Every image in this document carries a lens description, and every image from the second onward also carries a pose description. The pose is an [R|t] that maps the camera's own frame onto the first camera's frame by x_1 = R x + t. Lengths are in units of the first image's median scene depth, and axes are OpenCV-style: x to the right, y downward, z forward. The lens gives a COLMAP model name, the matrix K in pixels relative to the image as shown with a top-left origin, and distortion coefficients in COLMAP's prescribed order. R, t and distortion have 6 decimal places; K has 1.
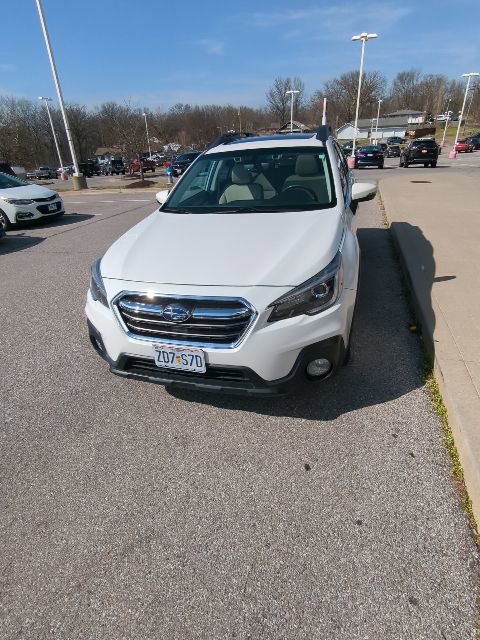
lens RADIAL K [[354.9, 0, 236.3], [0, 354.9, 319.5], [0, 0, 1]] dist [0.000074, 0.002863]
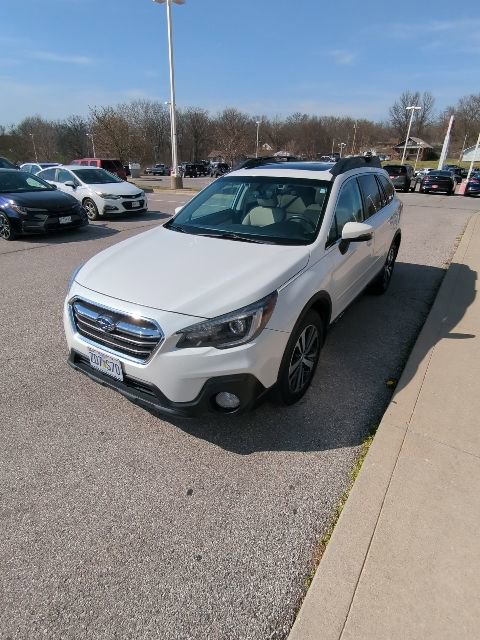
lens RADIAL K [[354.9, 0, 236.3], [0, 354.9, 319.5], [0, 0, 1]] dist [0.000074, 0.002863]
pose [[0.957442, 0.181754, -0.224209, 0.109629], [-0.185886, 0.982567, 0.002722, -0.025025], [0.220795, 0.039072, 0.974537, -0.000240]]
